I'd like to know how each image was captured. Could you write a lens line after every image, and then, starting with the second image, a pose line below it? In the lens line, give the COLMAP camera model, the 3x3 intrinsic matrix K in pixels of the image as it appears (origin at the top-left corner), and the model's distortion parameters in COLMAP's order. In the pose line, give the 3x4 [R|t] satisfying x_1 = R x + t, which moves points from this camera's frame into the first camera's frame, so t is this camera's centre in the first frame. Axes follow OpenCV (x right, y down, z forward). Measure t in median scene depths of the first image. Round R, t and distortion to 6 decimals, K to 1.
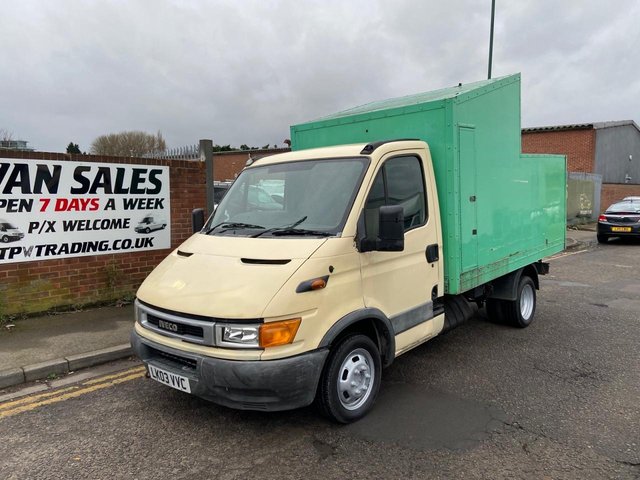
lens RADIAL K [[481.0, 0, 322.2], [0, 481.0, 235.5], [0, 0, 1]] dist [0.142773, -0.189837]
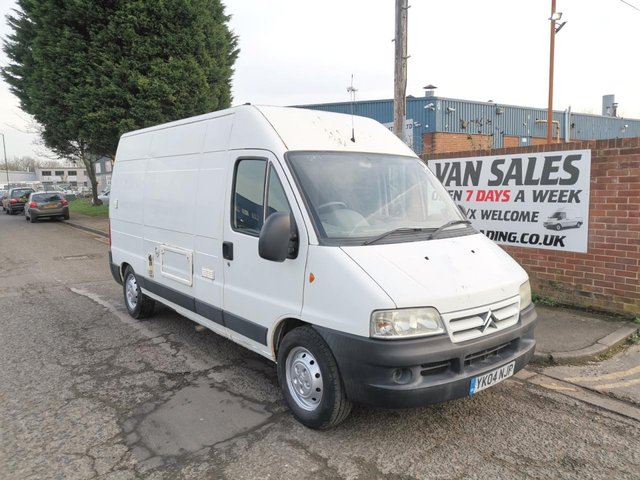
lens RADIAL K [[490.4, 0, 321.1], [0, 490.4, 237.3], [0, 0, 1]] dist [0.064918, -0.068162]
pose [[-0.178031, 0.105818, -0.978319, 0.618253], [-0.071625, 0.990171, 0.120134, -0.072824], [0.981415, 0.091459, -0.168702, 0.792411]]
